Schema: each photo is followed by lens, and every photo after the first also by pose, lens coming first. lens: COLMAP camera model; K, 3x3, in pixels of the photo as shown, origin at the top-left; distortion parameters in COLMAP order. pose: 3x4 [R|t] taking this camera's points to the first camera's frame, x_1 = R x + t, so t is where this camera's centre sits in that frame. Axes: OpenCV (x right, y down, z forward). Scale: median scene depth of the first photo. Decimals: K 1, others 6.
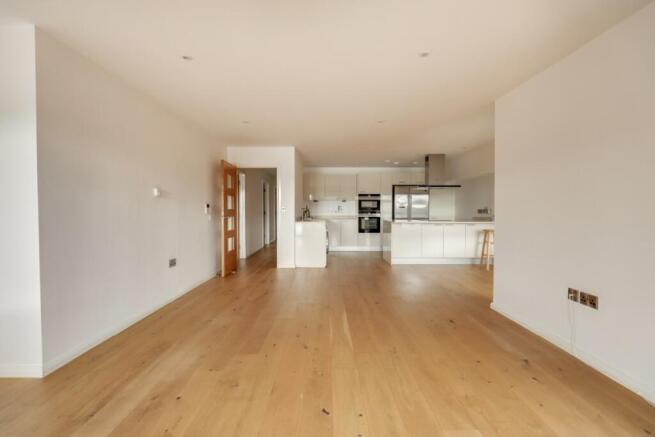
lens RADIAL K [[315.3, 0, 327.5], [0, 315.3, 218.5], [0, 0, 1]] dist [-0.001688, -0.000096]
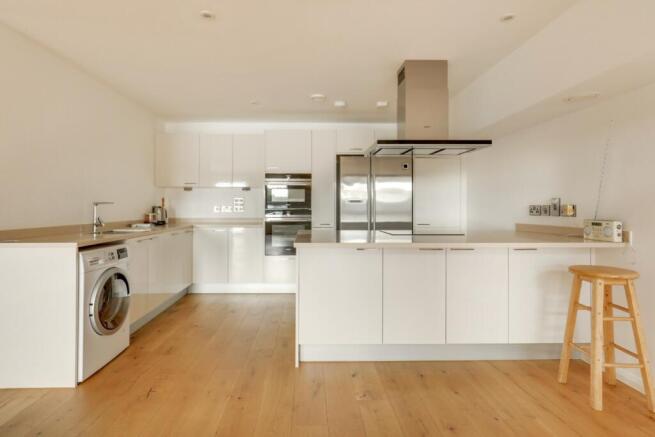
lens RADIAL K [[318.9, 0, 326.2], [0, 318.9, 206.1], [0, 0, 1]] dist [0.001257, 0.000391]
pose [[0.999842, 0.003947, 0.017346, 0.209363], [-0.003342, 0.999390, -0.034773, -0.013490], [-0.017473, 0.034709, 0.999245, 0.593591]]
